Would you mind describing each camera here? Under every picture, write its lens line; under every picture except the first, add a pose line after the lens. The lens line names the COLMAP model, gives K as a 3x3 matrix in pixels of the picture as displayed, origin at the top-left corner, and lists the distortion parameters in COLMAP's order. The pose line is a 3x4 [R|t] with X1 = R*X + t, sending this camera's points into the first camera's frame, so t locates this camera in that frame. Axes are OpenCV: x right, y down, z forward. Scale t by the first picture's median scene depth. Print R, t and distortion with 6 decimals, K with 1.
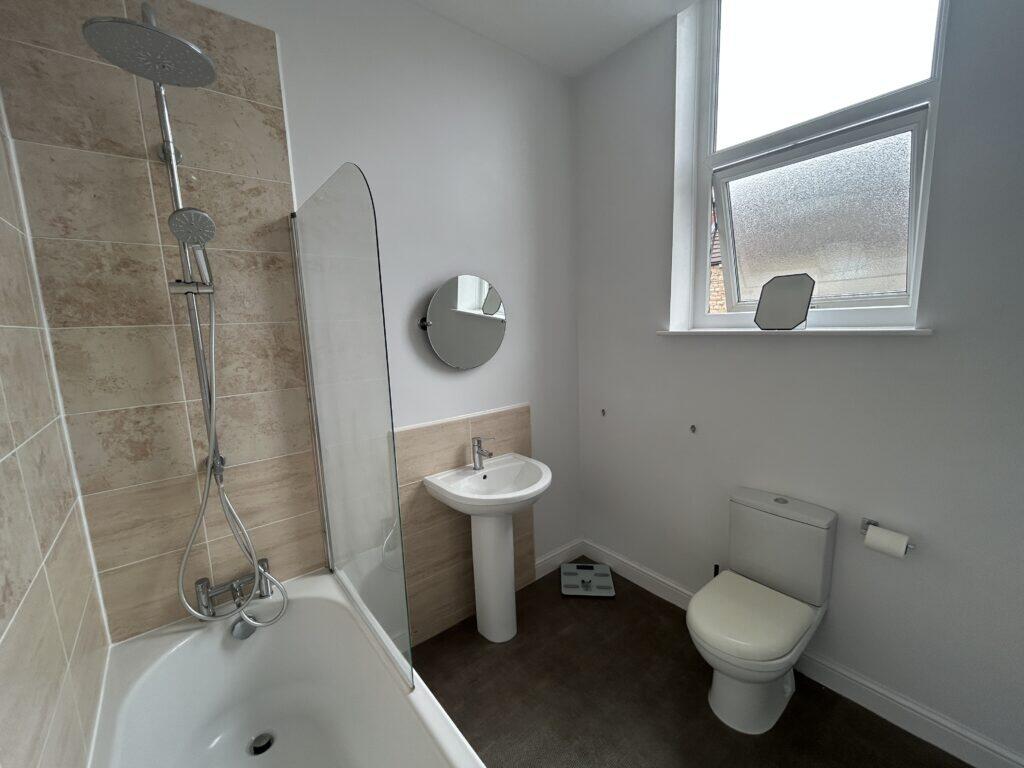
lens RADIAL K [[417.3, 0, 510.5], [0, 417.3, 384.6], [0, 0, 1]] dist [-0.001615, 0.001108]
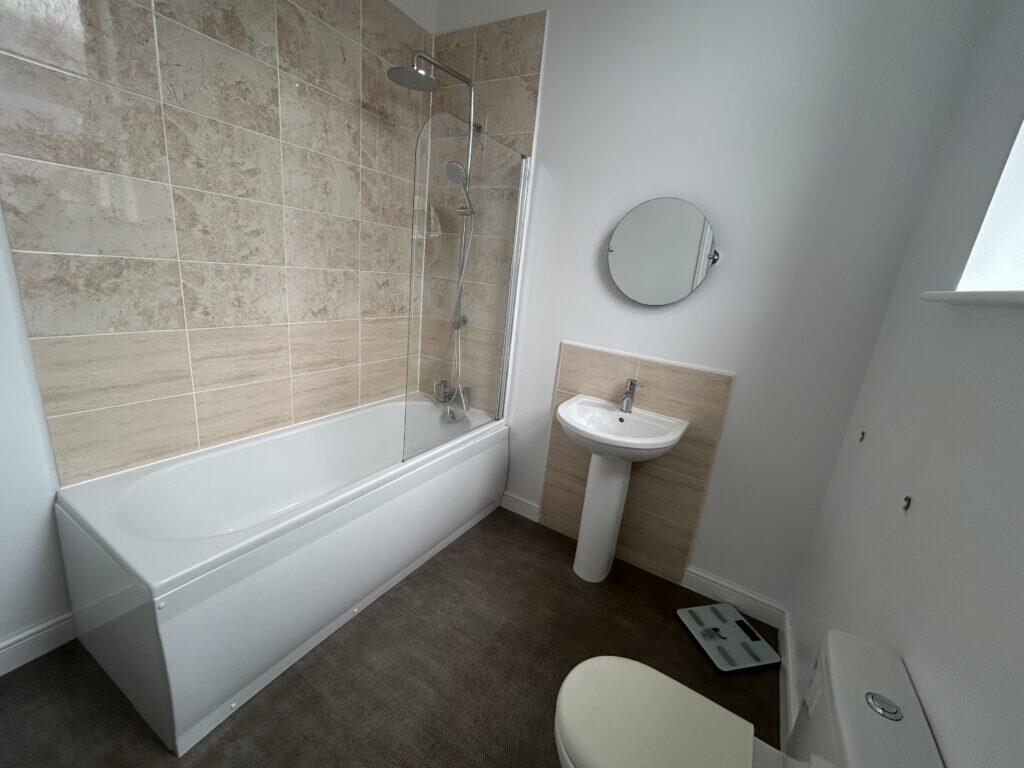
lens RADIAL K [[417.3, 0, 510.5], [0, 417.3, 384.6], [0, 0, 1]] dist [-0.001615, 0.001108]
pose [[0.331707, 0.324172, -0.885936, 0.677271], [-0.252448, 0.935359, 0.247736, -0.025597], [0.908978, 0.141477, 0.392102, 0.389427]]
